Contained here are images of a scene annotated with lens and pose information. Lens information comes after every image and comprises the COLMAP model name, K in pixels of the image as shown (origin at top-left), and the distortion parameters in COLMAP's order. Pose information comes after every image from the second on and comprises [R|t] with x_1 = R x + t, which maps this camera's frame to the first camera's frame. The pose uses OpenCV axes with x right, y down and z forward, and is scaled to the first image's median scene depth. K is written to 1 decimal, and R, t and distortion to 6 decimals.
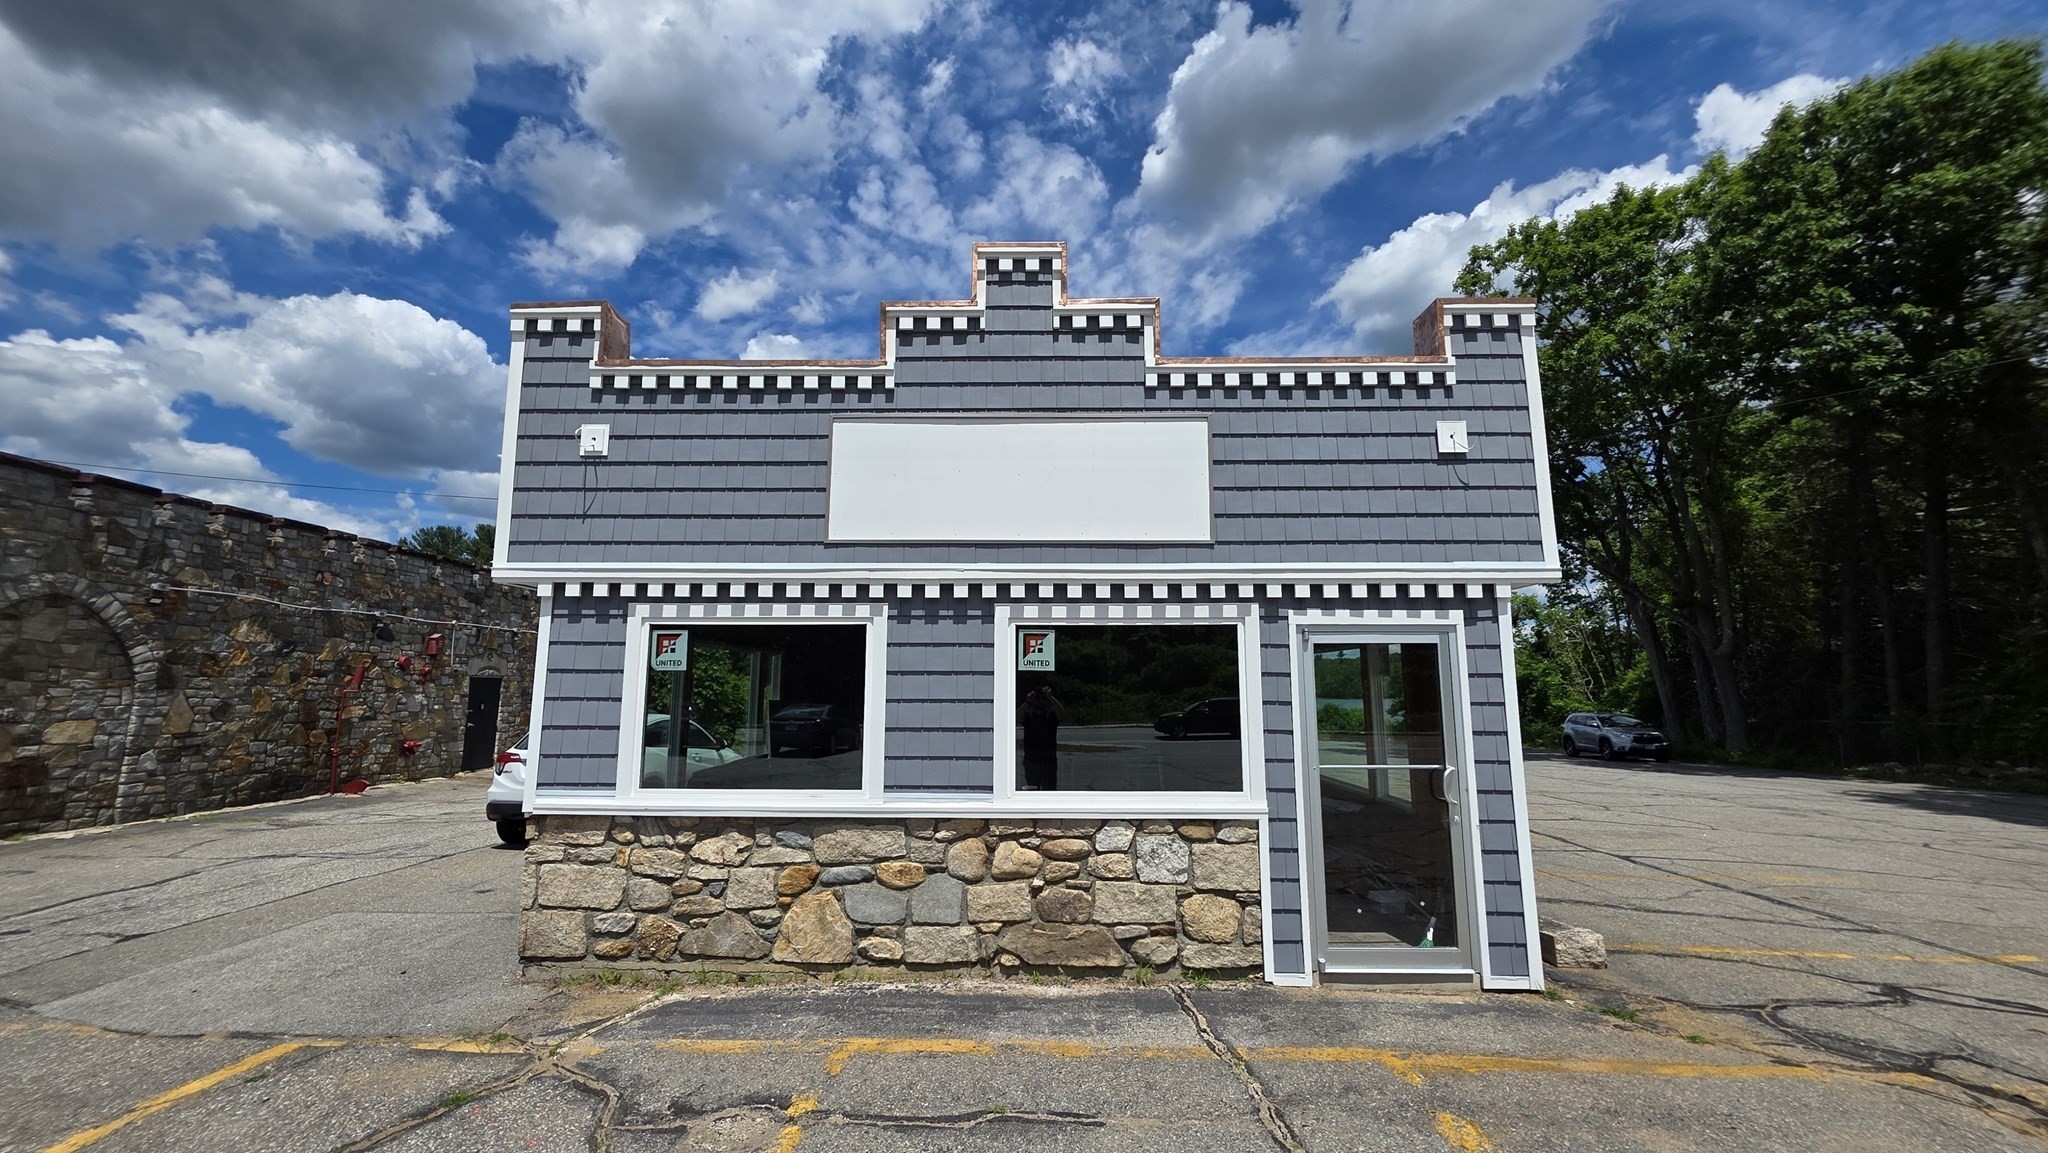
lens RADIAL K [[812.2, 0, 1004.1], [0, 812.2, 612.6], [0, 0, 1]] dist [-0.000288, 0.000061]
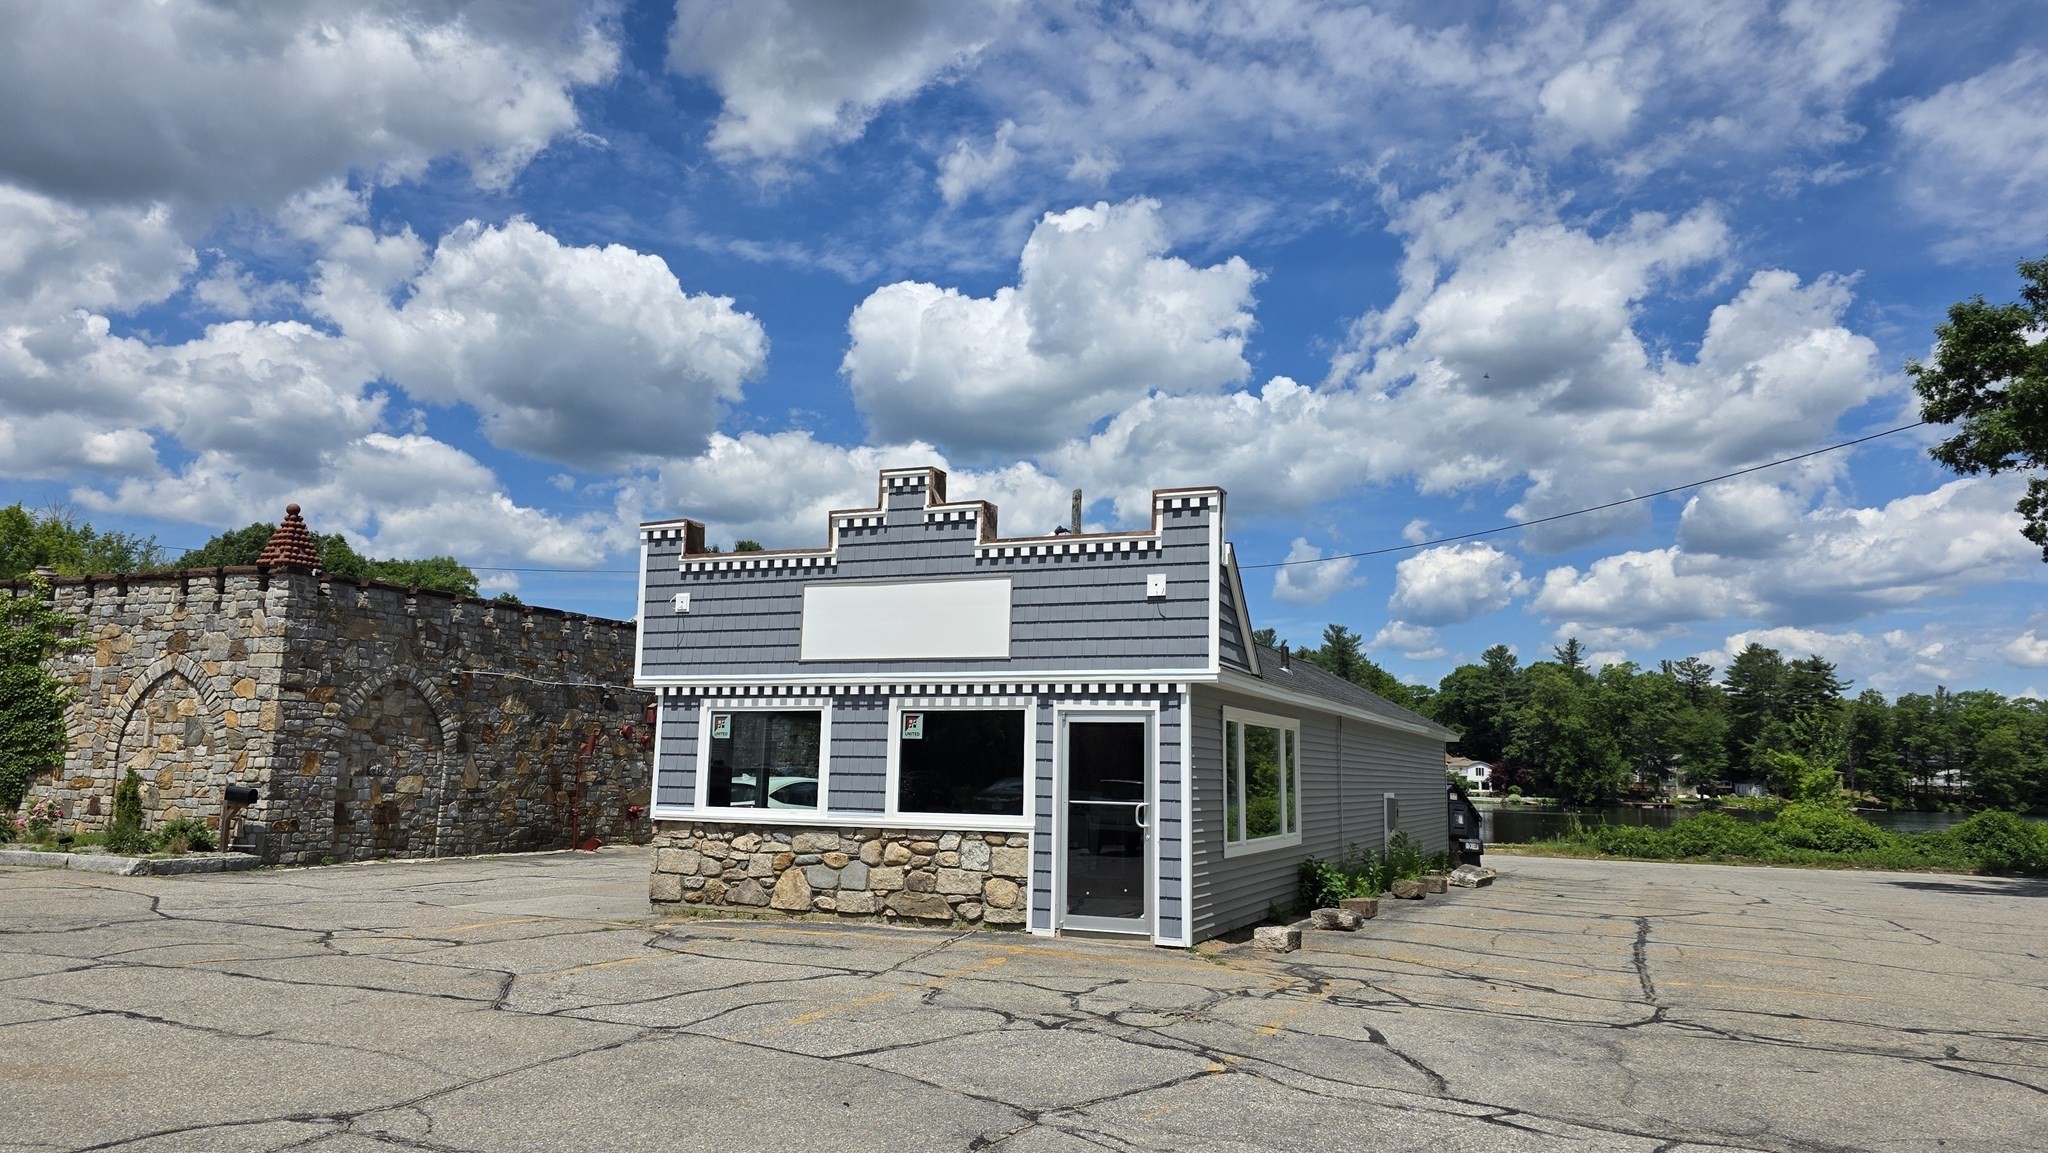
lens RADIAL K [[1369.4, 0, 1008.6], [0, 1369.4, 666.6], [0, 0, 1]] dist [0.026480, -0.022535]
pose [[0.924634, -0.015402, -0.380544, 1.236730], [0.021046, 0.999722, 0.010674, -0.096427], [0.380274, -0.017878, 0.924701, -1.419599]]
